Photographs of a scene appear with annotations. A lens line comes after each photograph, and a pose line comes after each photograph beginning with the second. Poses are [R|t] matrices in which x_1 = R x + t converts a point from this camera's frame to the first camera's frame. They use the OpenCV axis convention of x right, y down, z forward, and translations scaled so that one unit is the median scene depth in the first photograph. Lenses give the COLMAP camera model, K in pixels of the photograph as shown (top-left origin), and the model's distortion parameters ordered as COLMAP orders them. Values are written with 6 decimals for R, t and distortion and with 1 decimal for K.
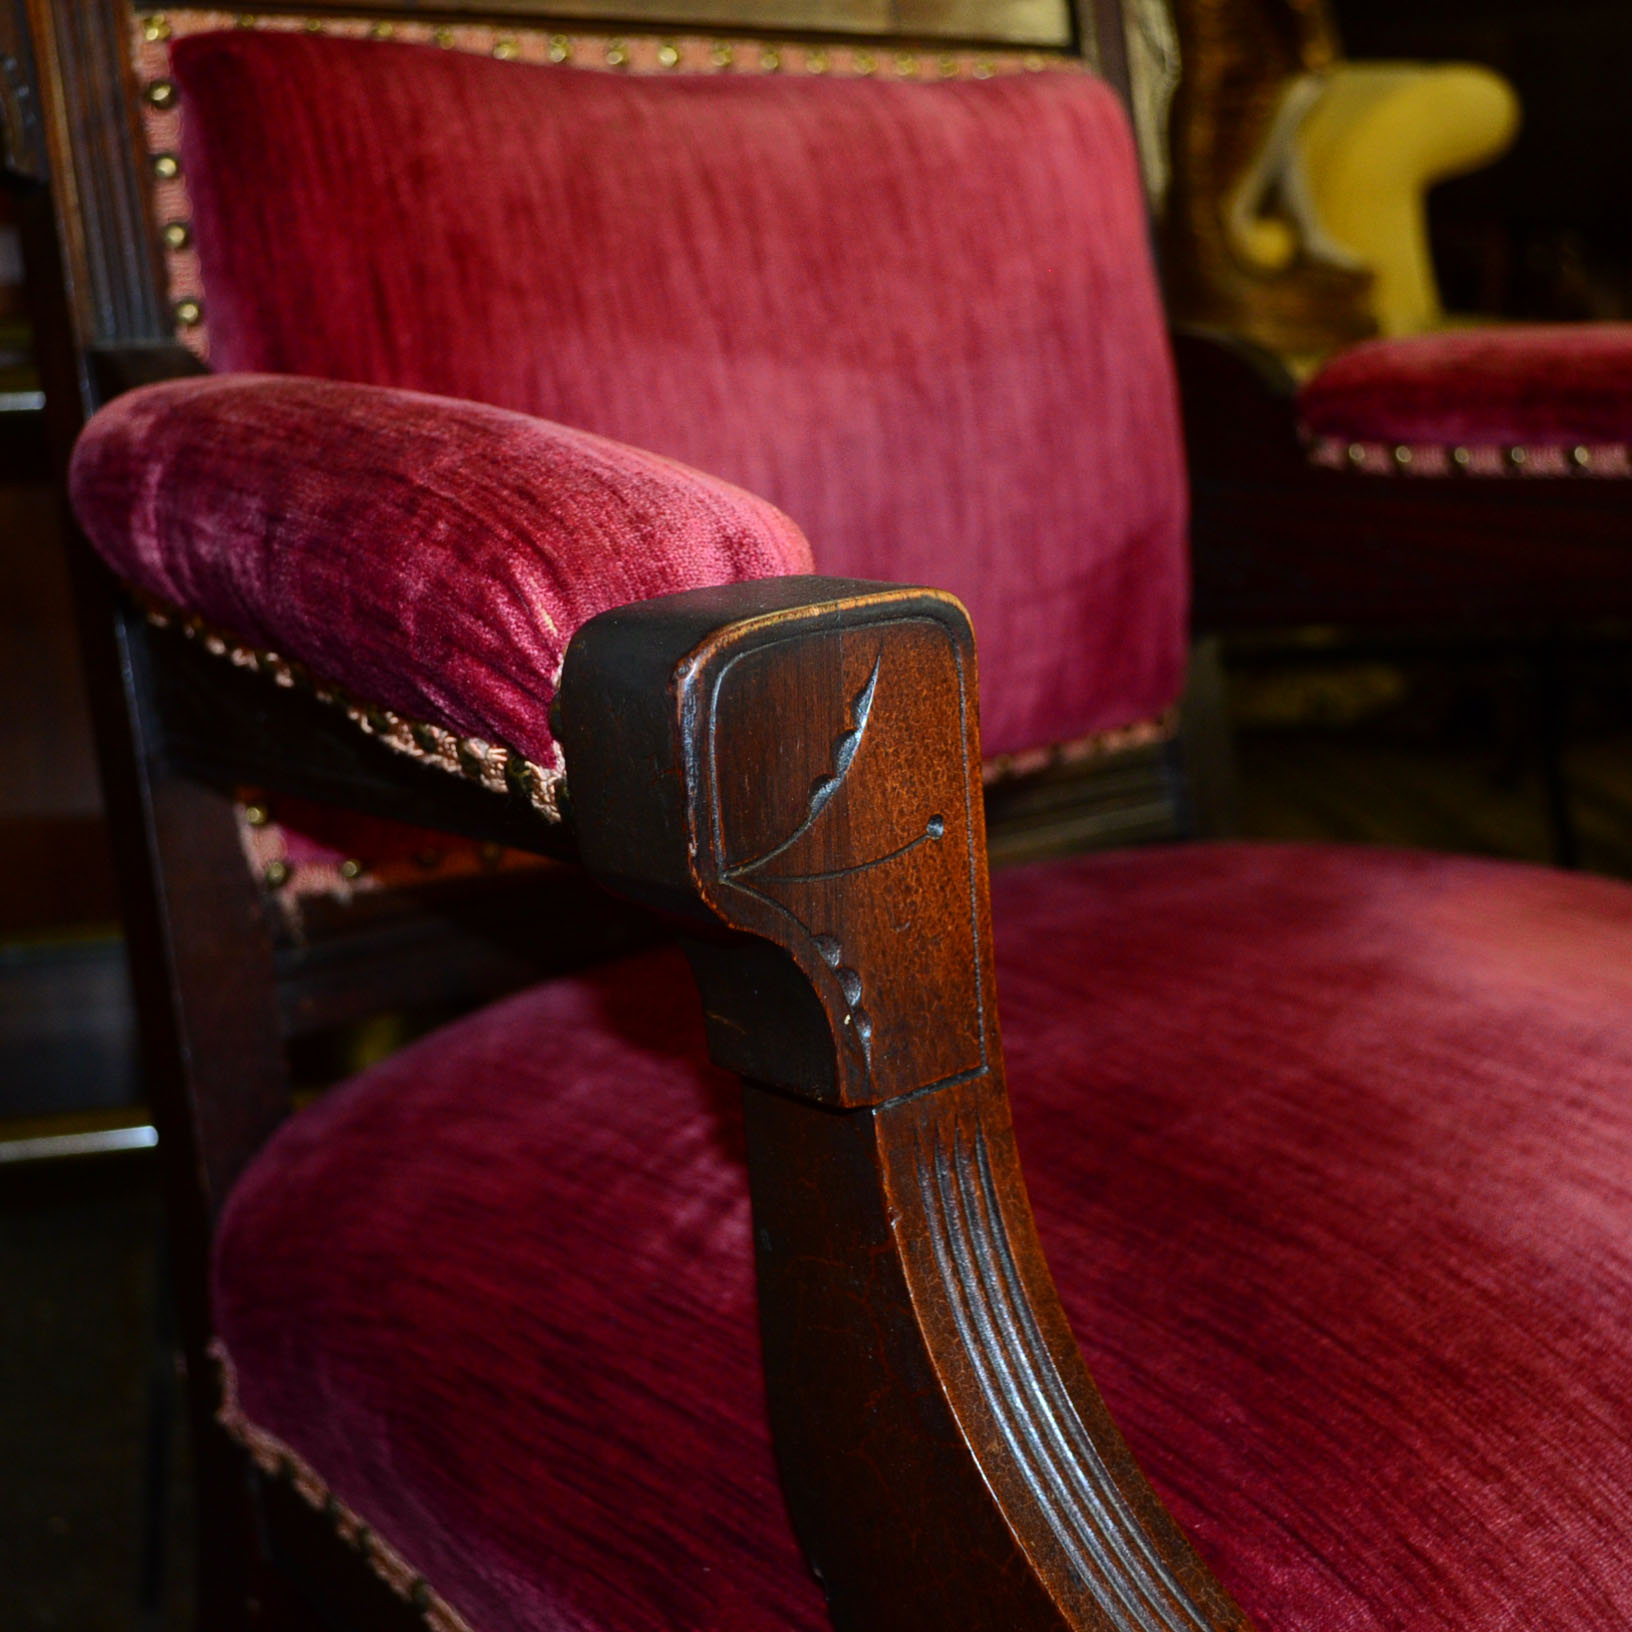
lens RADIAL K [[2607.9, 0, 816.0], [0, 2607.9, 816.0], [0, 0, 1]] dist [-0.016420, 0.007135]
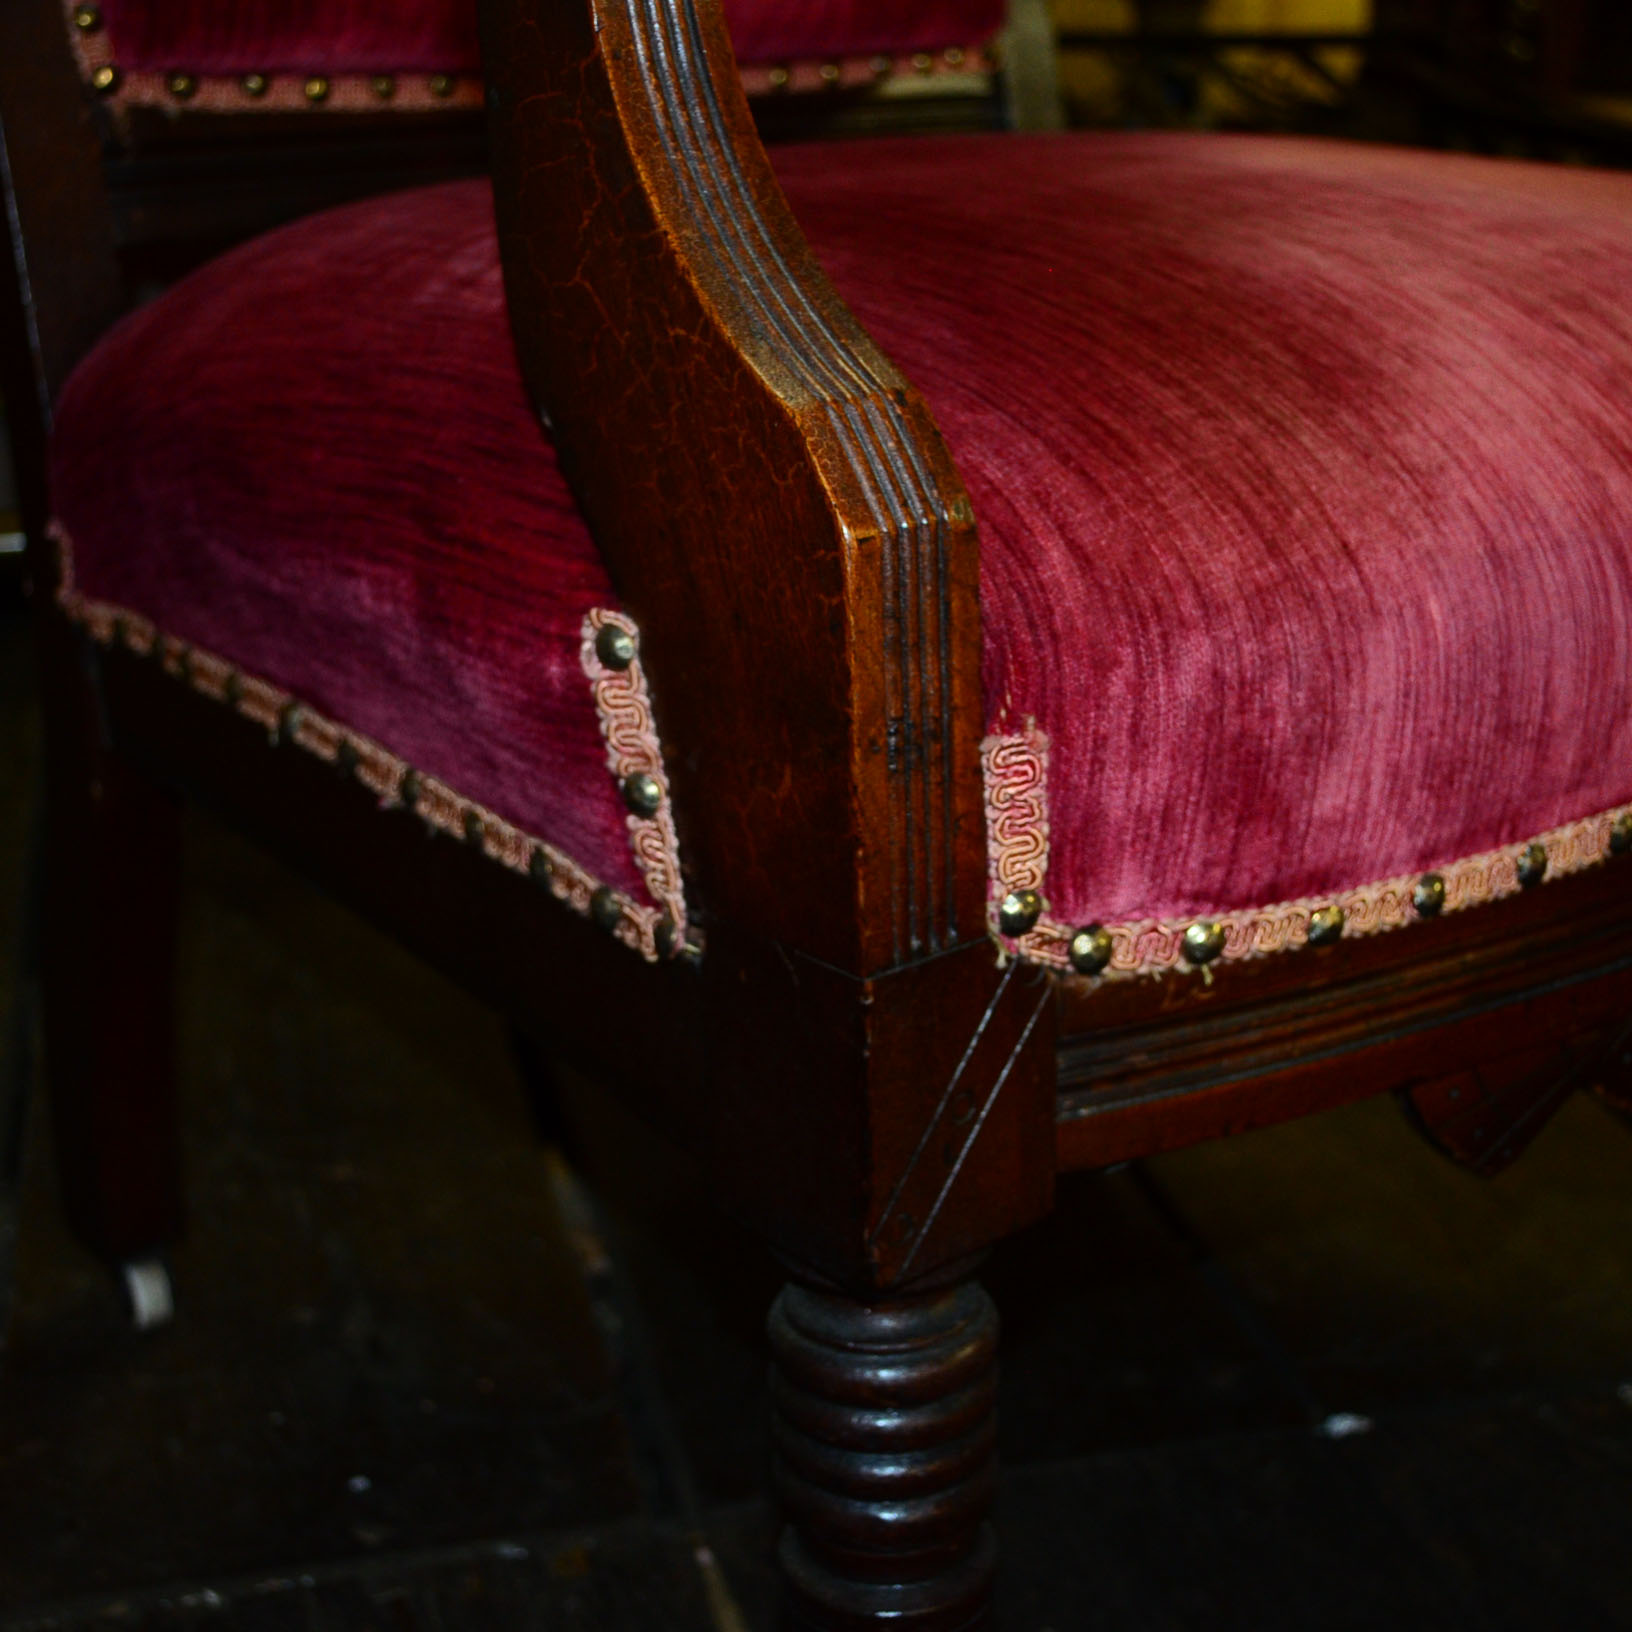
lens RADIAL K [[2607.9, 0, 816.0], [0, 2607.9, 816.0], [0, 0, 1]] dist [-0.016420, 0.007135]
pose [[0.999727, 0.004629, 0.022902, 0.083979], [-0.006882, 0.995036, 0.099274, 0.323813], [-0.022328, -0.099405, 0.994797, -0.105624]]
